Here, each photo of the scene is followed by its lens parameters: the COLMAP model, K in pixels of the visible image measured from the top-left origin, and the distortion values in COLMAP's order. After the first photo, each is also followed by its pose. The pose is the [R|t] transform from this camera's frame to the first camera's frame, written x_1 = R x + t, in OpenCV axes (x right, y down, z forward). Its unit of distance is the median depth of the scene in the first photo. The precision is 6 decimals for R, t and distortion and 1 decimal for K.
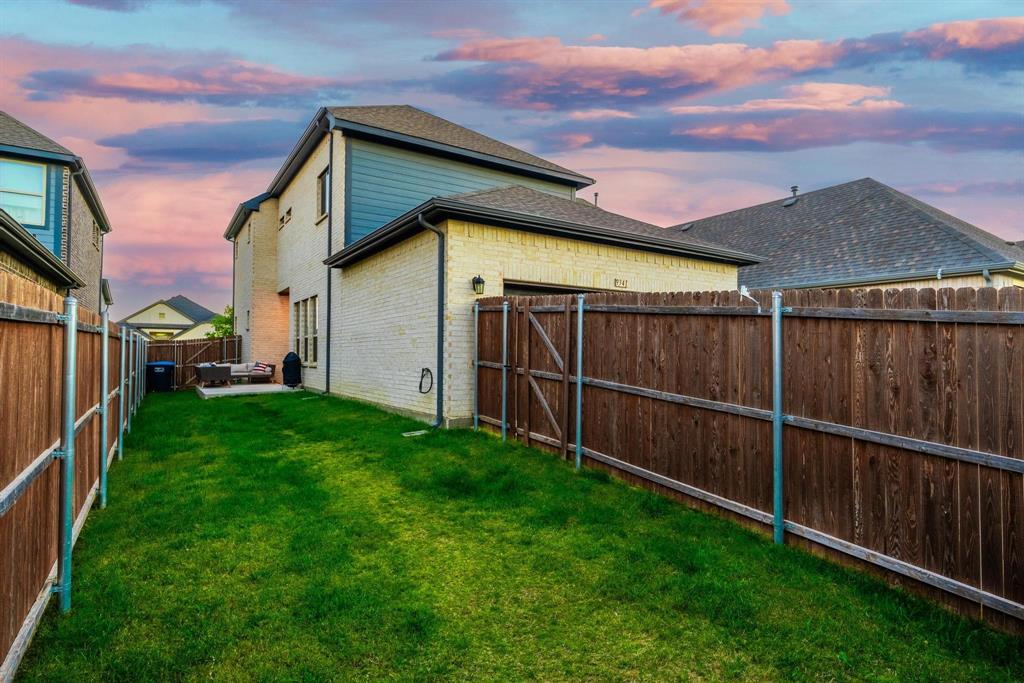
lens RADIAL K [[529.2, 0, 512.0], [0, 529.2, 341.5], [0, 0, 1]] dist [0.001560, 0.000565]
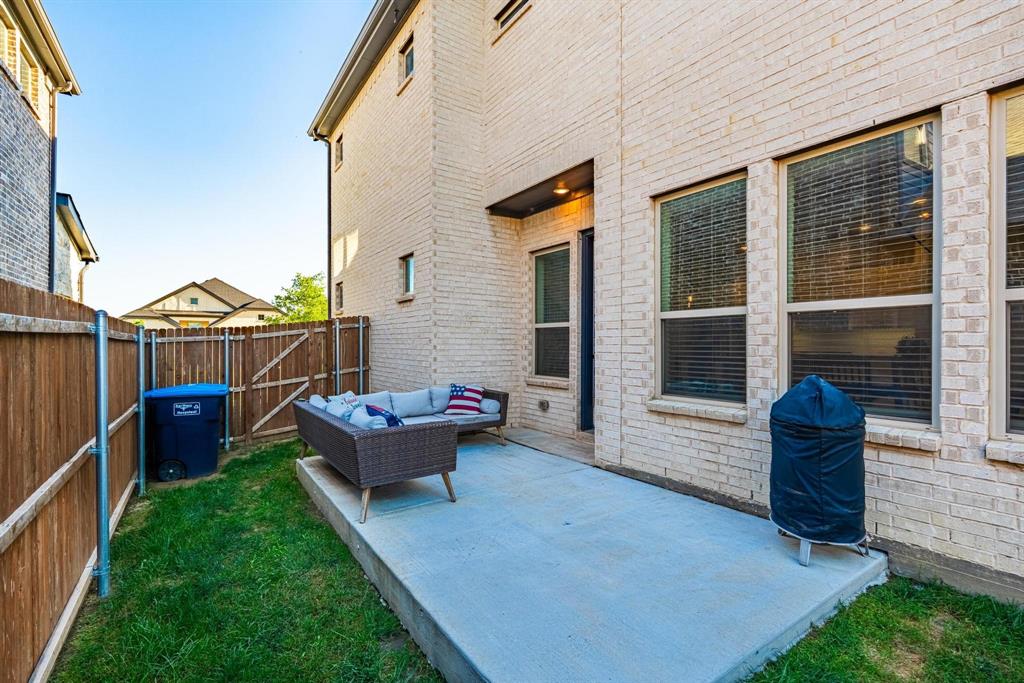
lens RADIAL K [[443.0, 0, 512.0], [0, 443.0, 341.5], [0, 0, 1]] dist [-0.001236, -0.000097]
pose [[0.999366, -0.005420, 0.035186, -0.305516], [0.004498, 0.999646, 0.026218, 0.000416], [-0.035316, -0.026043, 0.999037, 0.466001]]
